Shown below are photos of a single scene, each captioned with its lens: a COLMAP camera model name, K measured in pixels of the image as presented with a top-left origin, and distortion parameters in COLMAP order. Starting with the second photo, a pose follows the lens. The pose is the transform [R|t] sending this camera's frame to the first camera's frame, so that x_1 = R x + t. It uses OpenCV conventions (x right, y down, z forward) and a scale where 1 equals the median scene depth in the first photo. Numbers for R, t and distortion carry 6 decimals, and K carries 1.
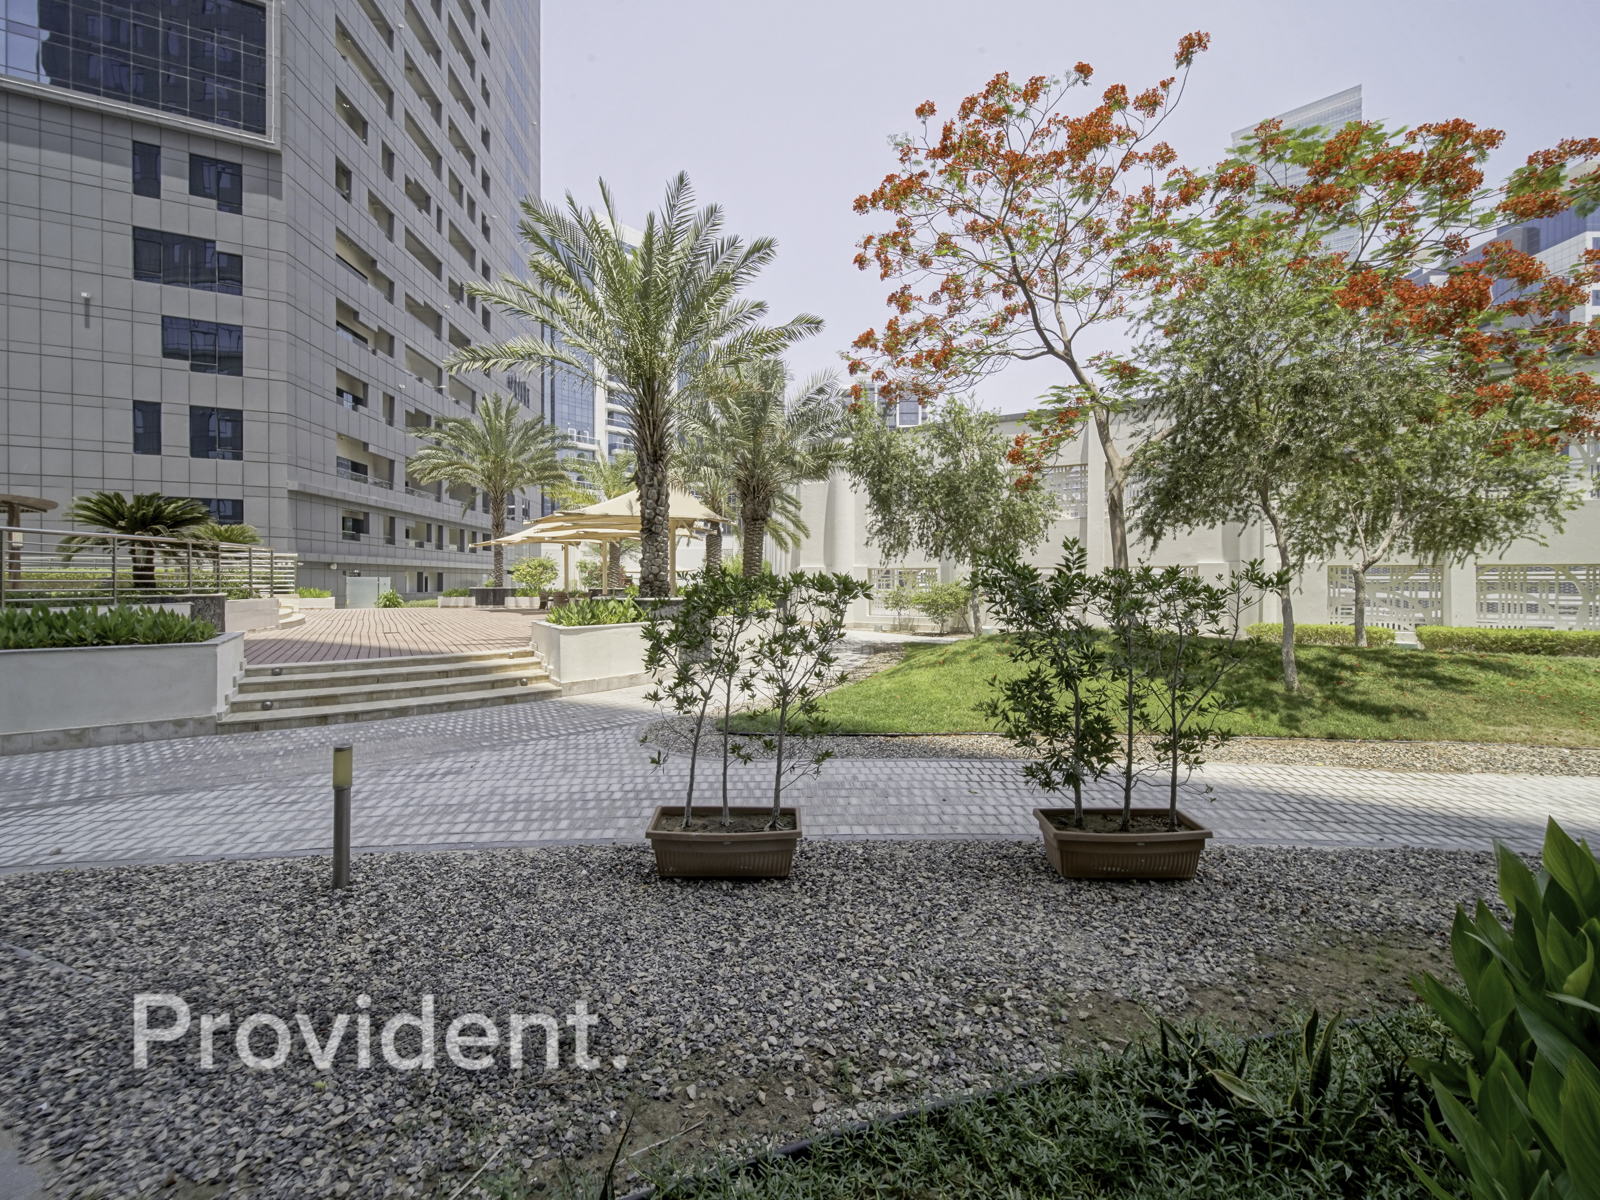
lens RADIAL K [[649.4, 0, 797.1], [0, 649.4, 573.9], [0, 0, 1]] dist [0.000031, -0.000096]
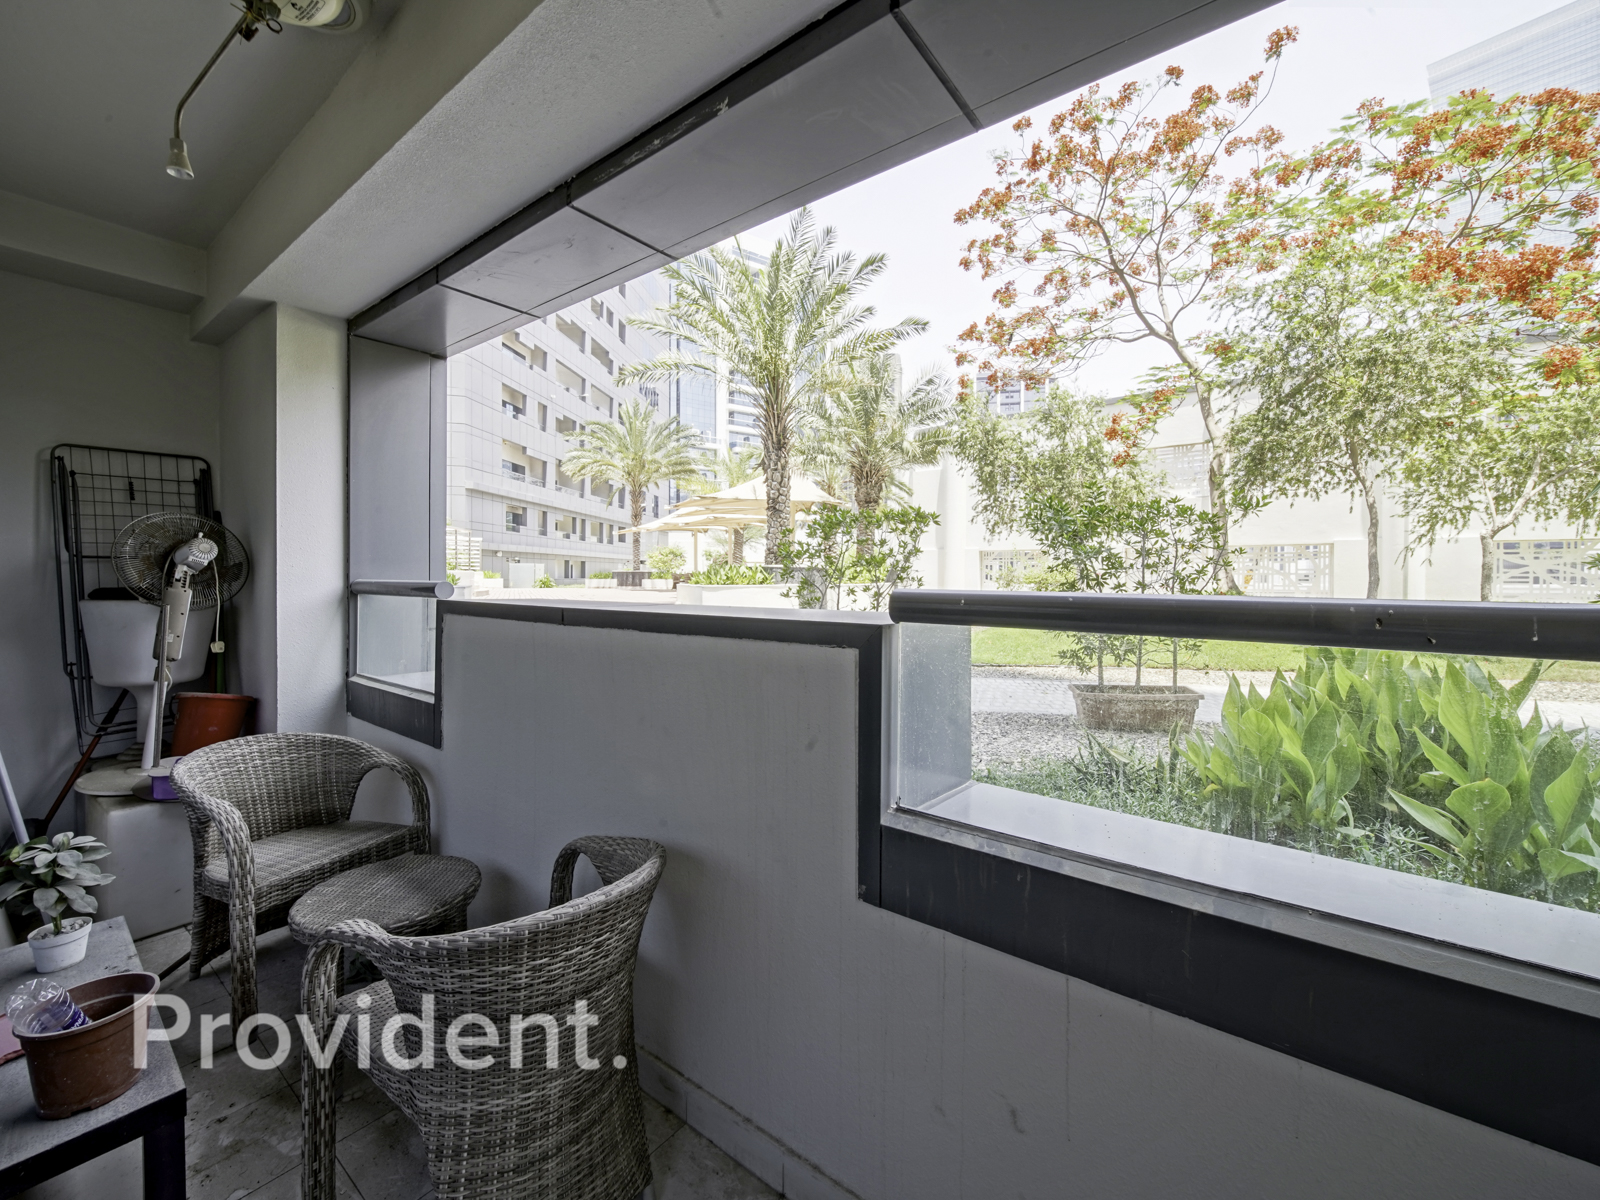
lens RADIAL K [[663.4, 0, 793.1], [0, 663.4, 549.6], [0, 0, 1]] dist [-0.000470, -0.000436]
pose [[0.983589, -0.000895, -0.180423, 0.016825], [-0.005321, 0.999409, -0.033966, 0.042547], [0.180346, 0.034368, 0.983003, -0.138039]]
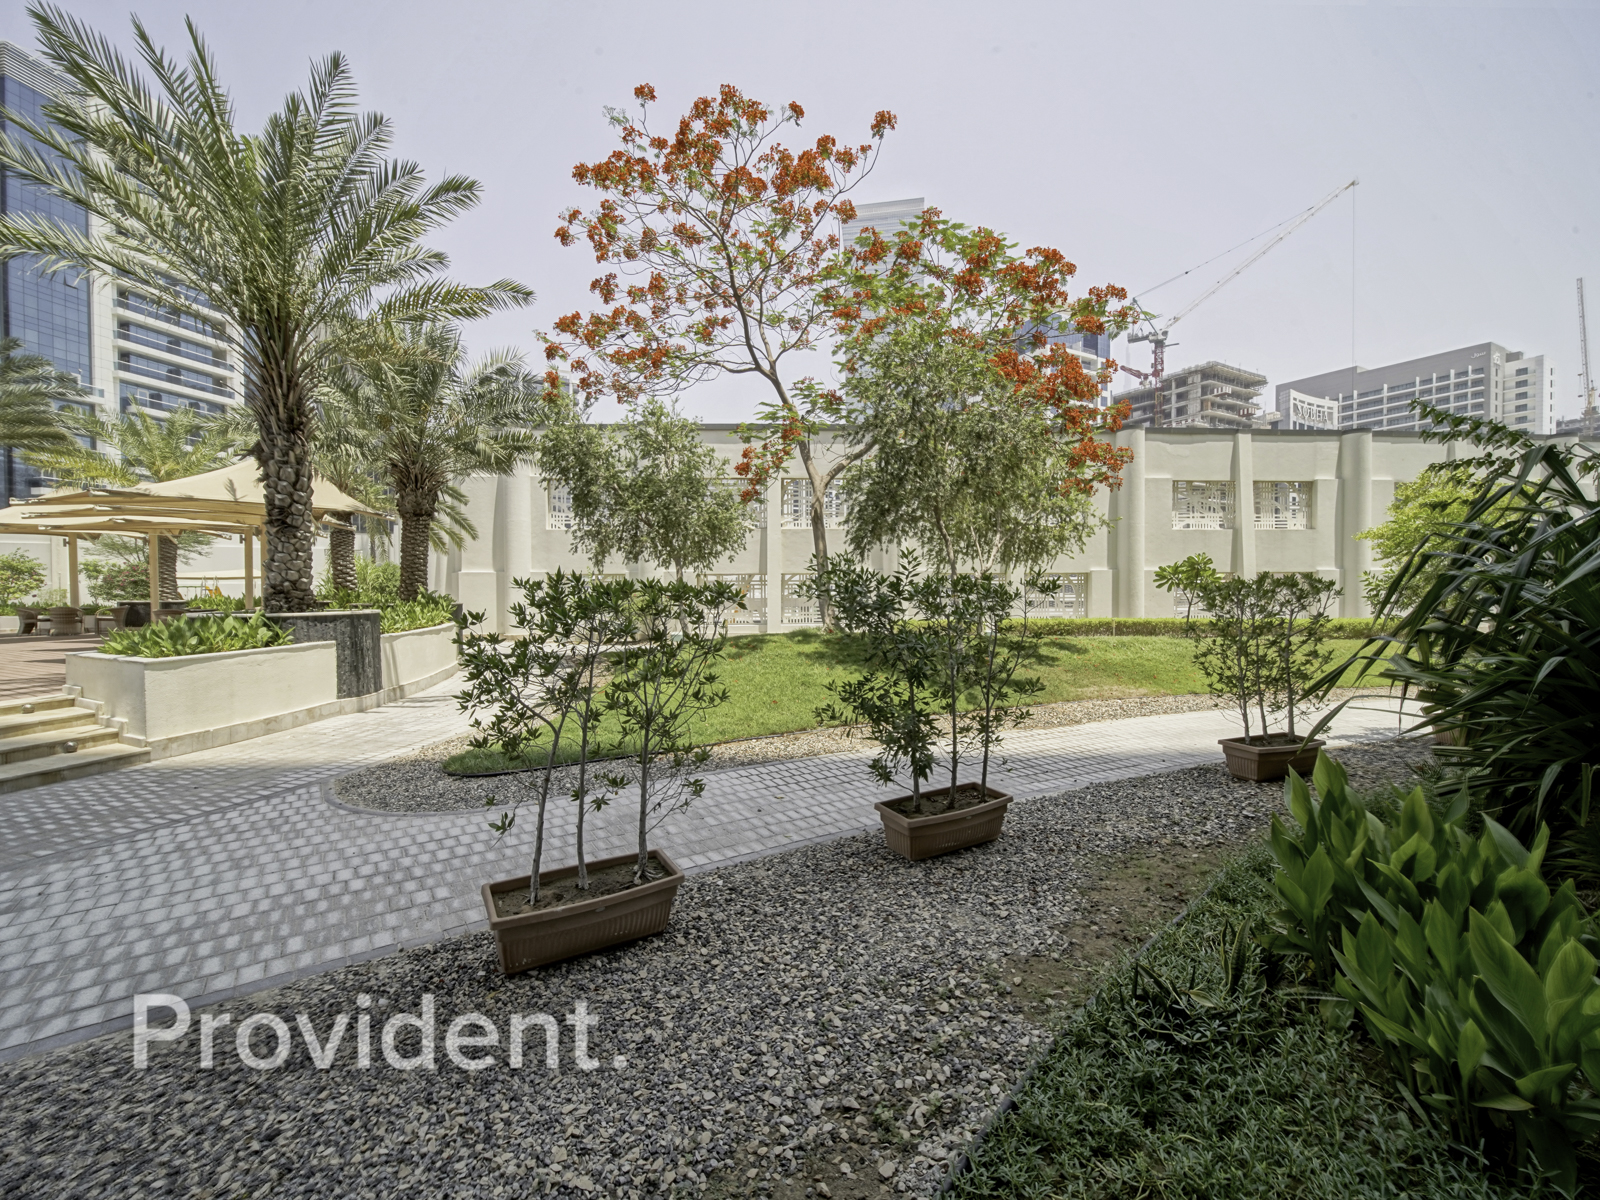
lens RADIAL K [[655.3, 0, 798.1], [0, 655.3, 584.0], [0, 0, 1]] dist [0.003765, -0.002602]
pose [[0.863274, -0.003832, 0.504720, -0.088927], [0.000932, 0.999982, 0.005998, -0.000223], [-0.504734, -0.004707, 0.863262, 0.046307]]
